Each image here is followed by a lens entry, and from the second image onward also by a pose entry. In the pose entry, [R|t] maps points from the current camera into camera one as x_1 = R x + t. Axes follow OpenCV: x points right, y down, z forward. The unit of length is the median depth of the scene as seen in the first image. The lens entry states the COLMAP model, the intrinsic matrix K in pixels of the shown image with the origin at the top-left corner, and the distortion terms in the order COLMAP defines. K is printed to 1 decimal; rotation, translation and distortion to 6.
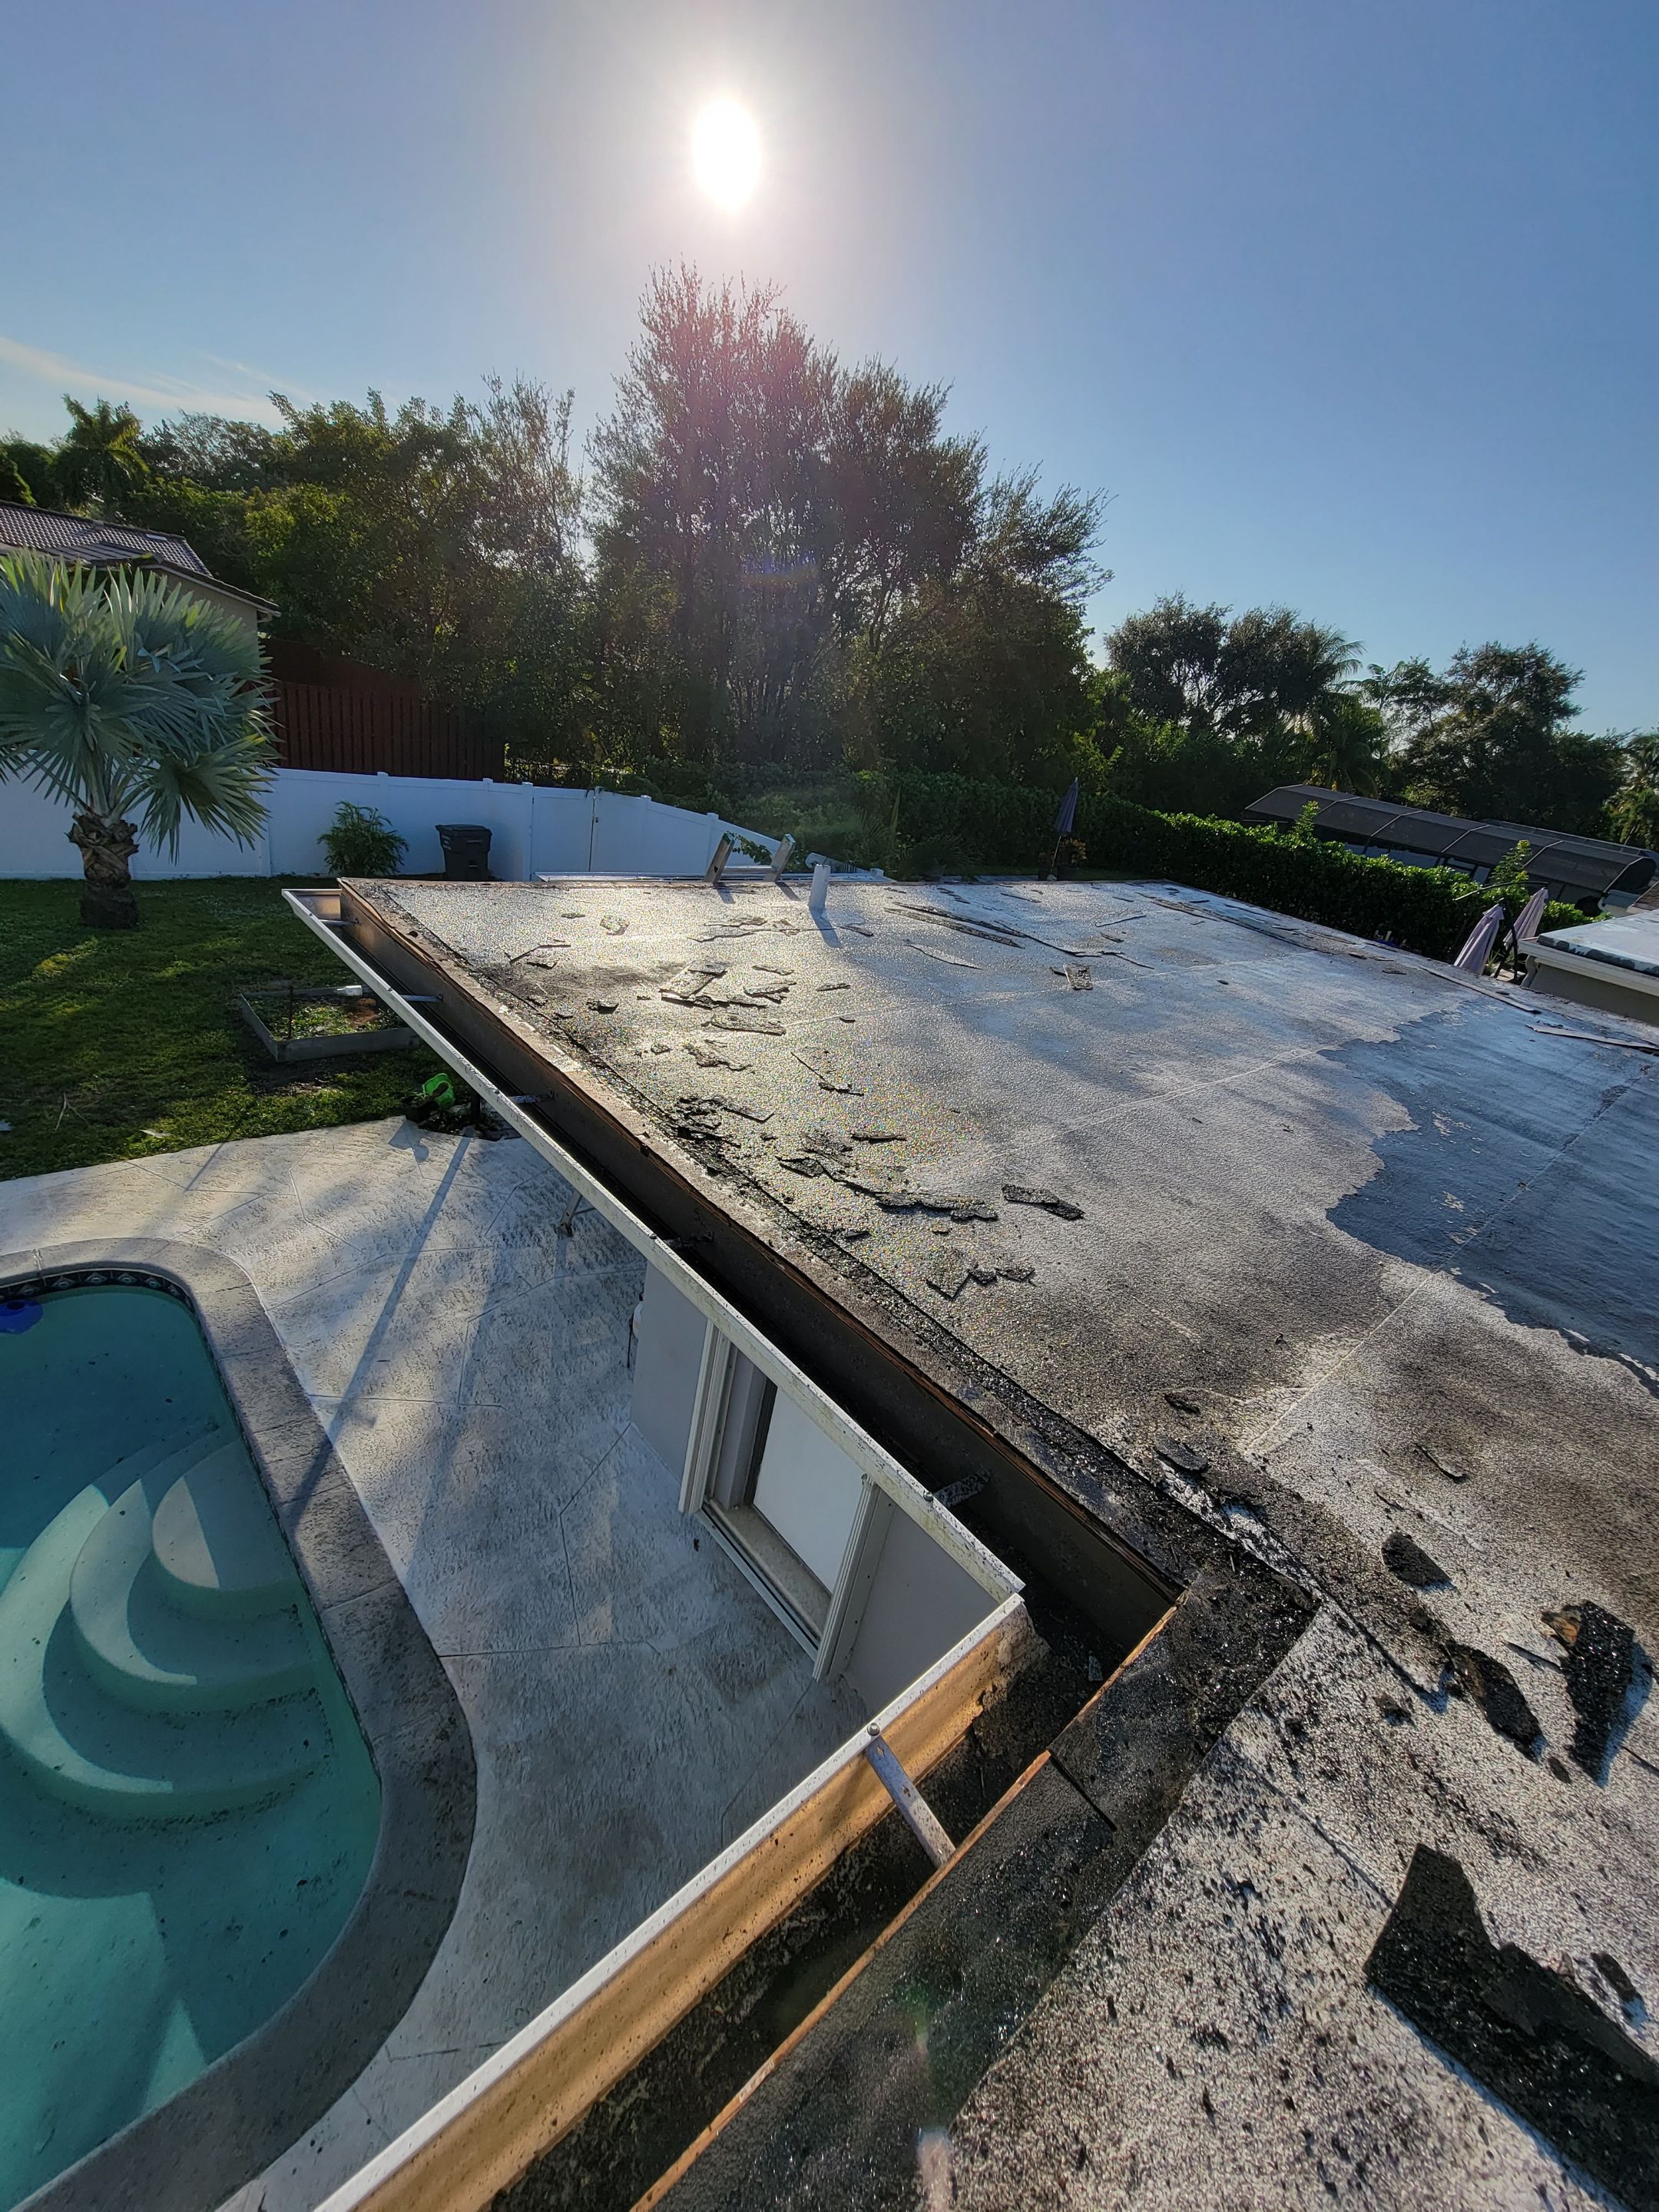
lens RADIAL K [[906.3, 0, 822.2], [0, 906.3, 1104.2], [0, 0, 1]] dist [-0.002634, -0.000454]
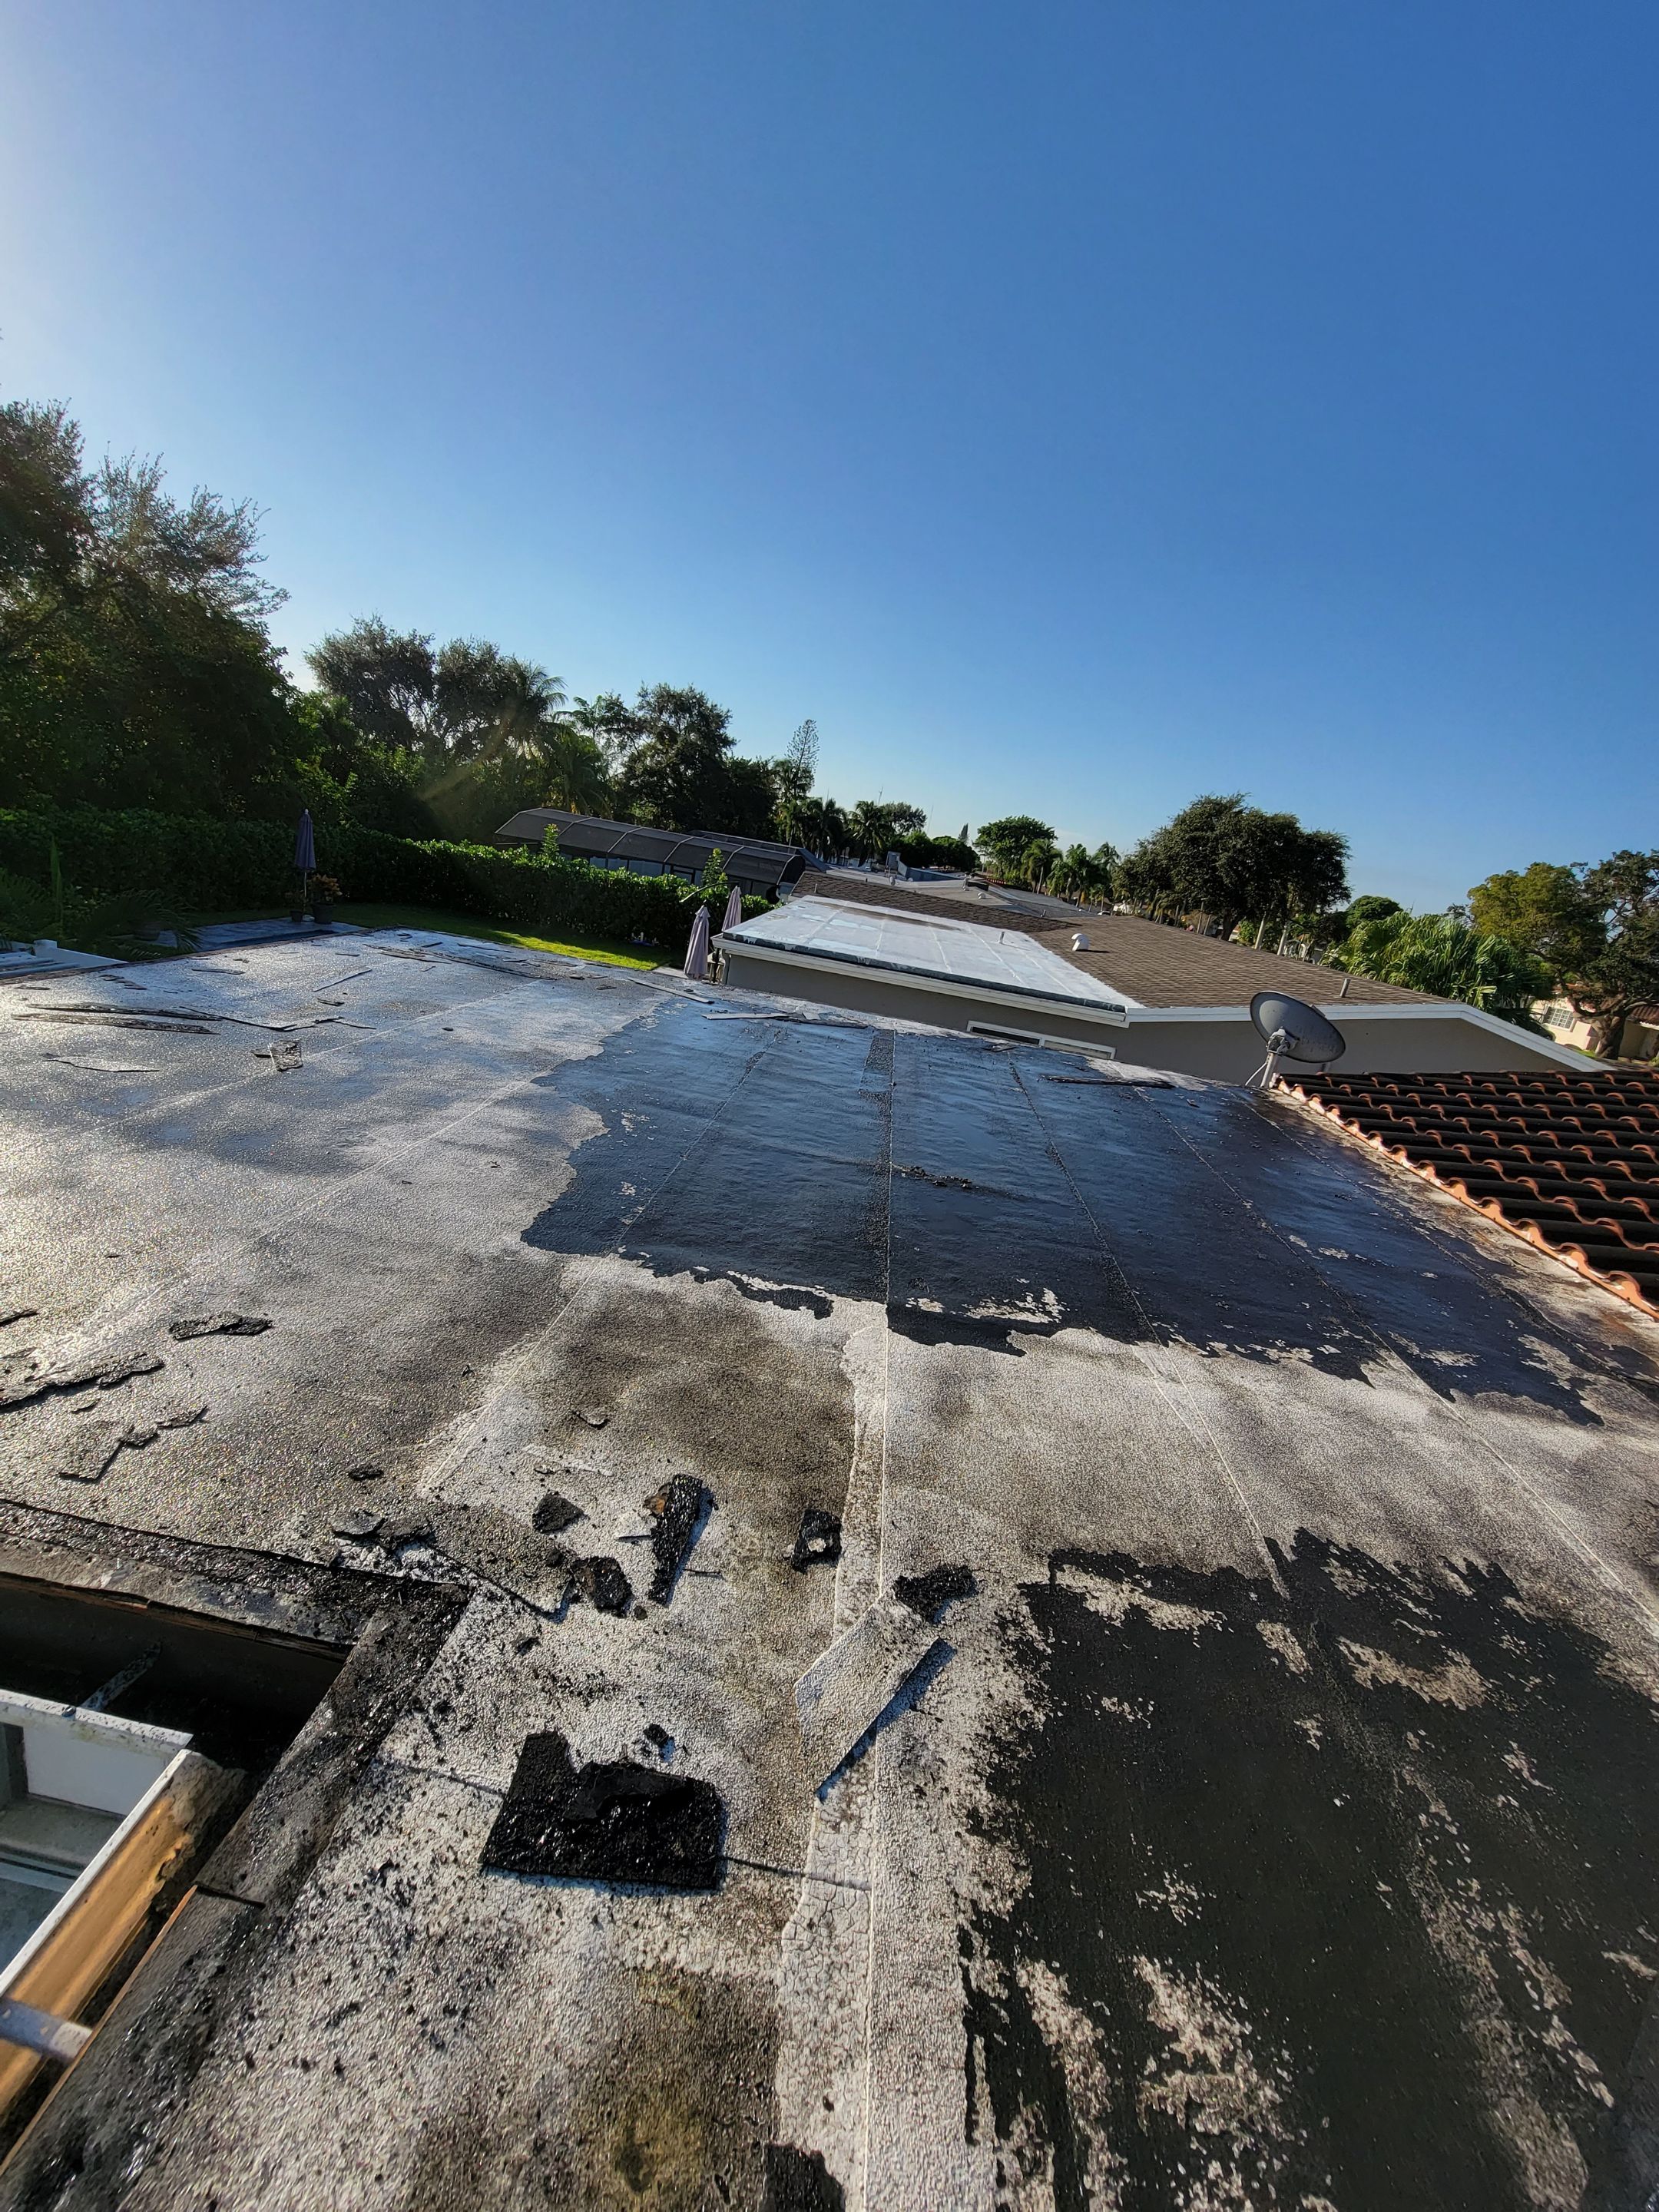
lens RADIAL K [[906.3, 0, 822.2], [0, 906.3, 1104.2], [0, 0, 1]] dist [-0.002634, -0.000454]
pose [[0.738321, -0.232940, 0.632946, 0.099385], [0.245968, 0.966826, 0.068900, -0.019923], [-0.627999, 0.104814, 0.771124, -0.113982]]
